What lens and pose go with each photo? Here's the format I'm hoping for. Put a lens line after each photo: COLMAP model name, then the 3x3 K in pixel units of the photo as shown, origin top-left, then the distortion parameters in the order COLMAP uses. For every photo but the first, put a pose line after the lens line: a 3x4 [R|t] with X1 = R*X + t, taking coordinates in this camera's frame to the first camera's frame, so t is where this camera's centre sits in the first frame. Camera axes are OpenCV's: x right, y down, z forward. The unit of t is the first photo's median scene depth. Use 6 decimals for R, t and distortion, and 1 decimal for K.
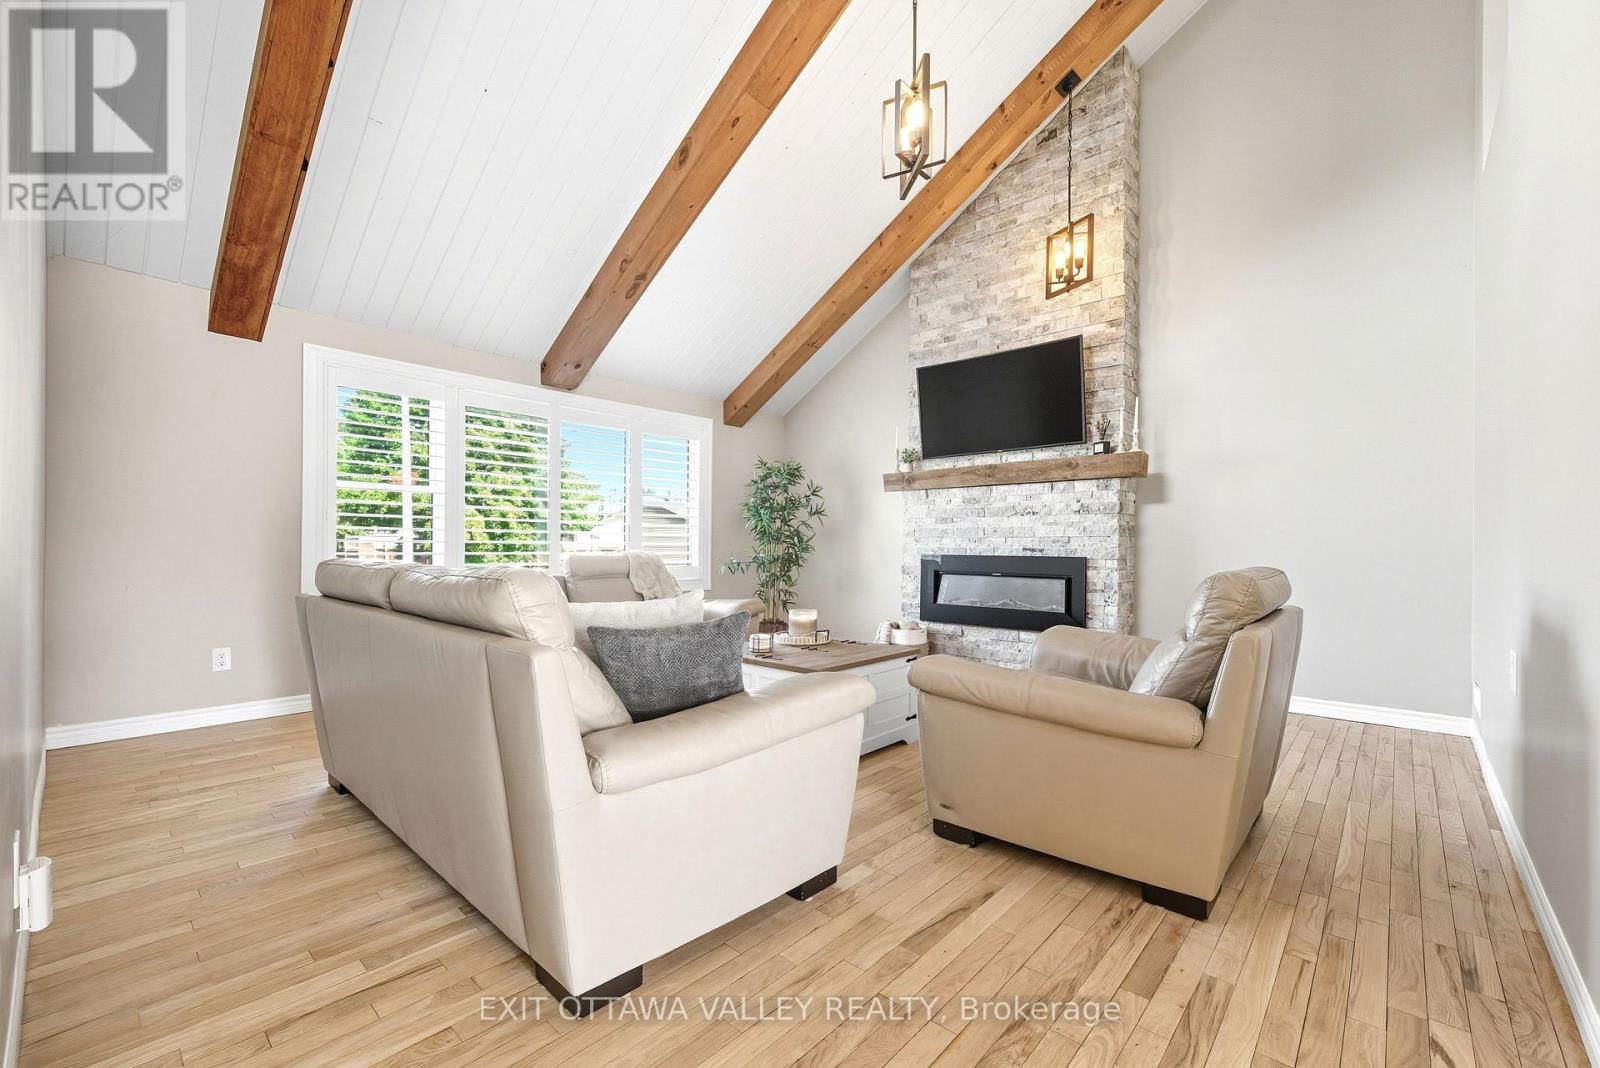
lens RADIAL K [[659.6, 0, 799.2], [0, 659.6, 545.5], [0, 0, 1]] dist [0.000750, 0.000010]
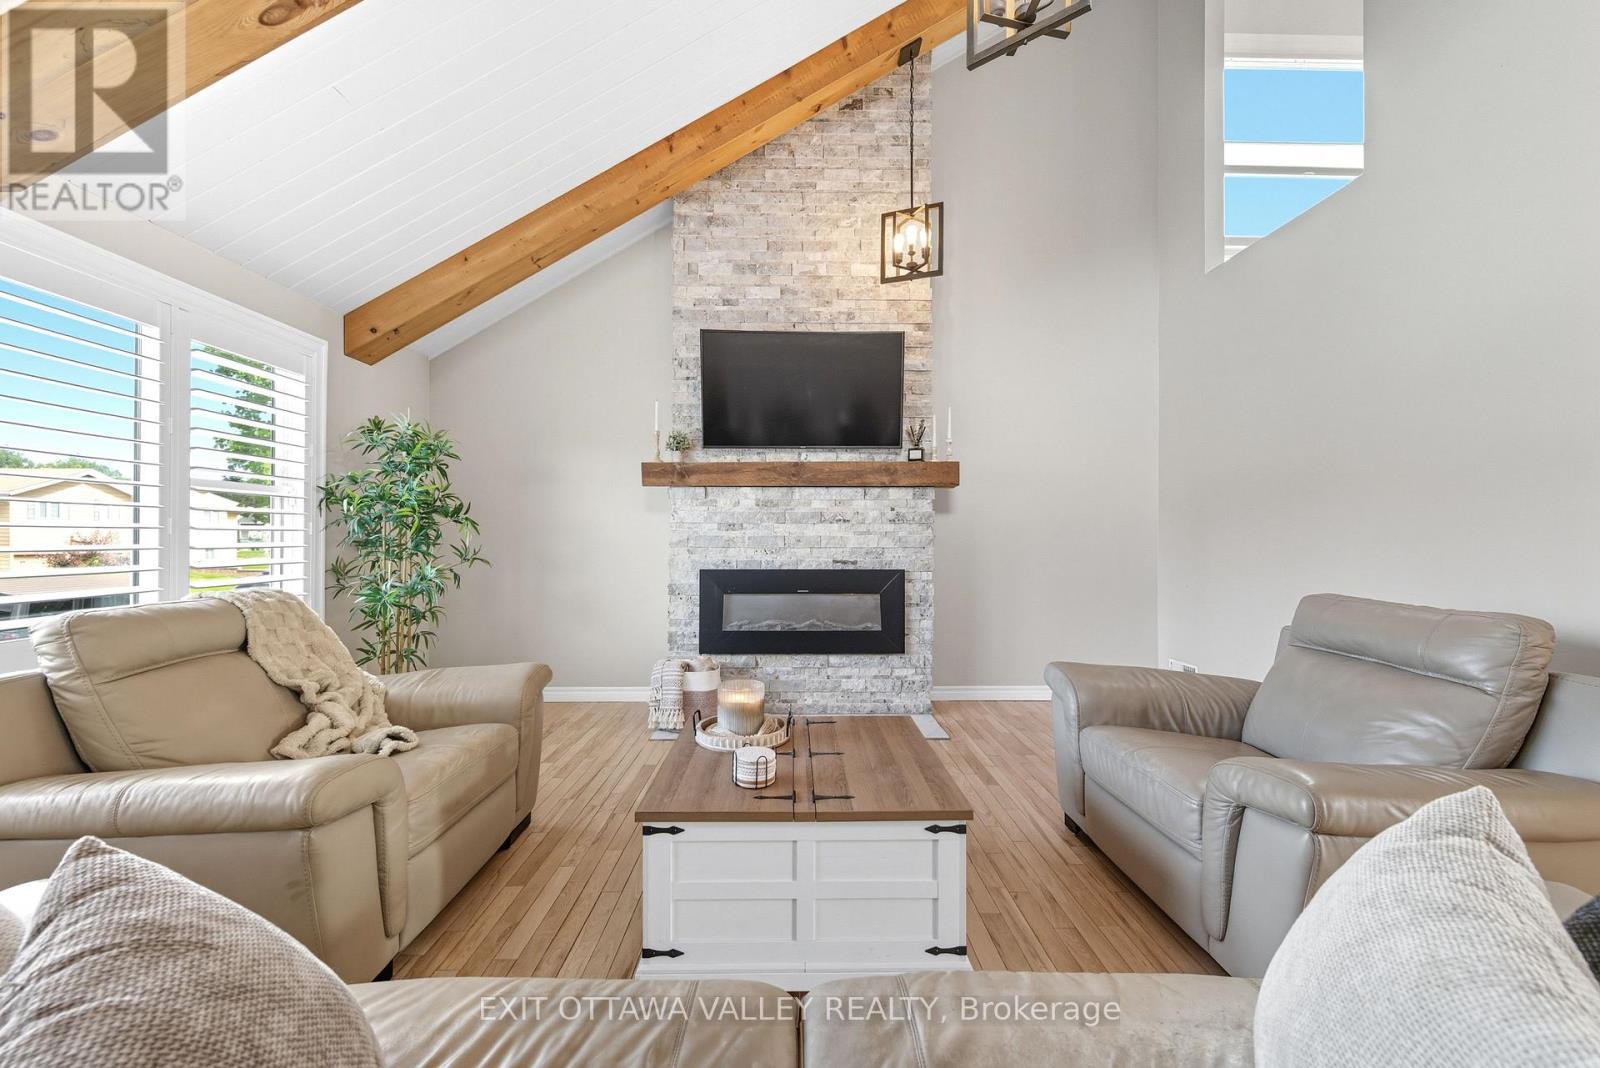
lens RADIAL K [[630.0, 0, 802.7], [0, 630.0, 538.3], [0, 0, 1]] dist [0.000643, -0.000116]
pose [[0.730040, -0.003989, 0.683392, -0.253659], [0.002476, 0.999992, 0.003192, -0.027030], [-0.683399, -0.000638, 0.730044, 0.397258]]
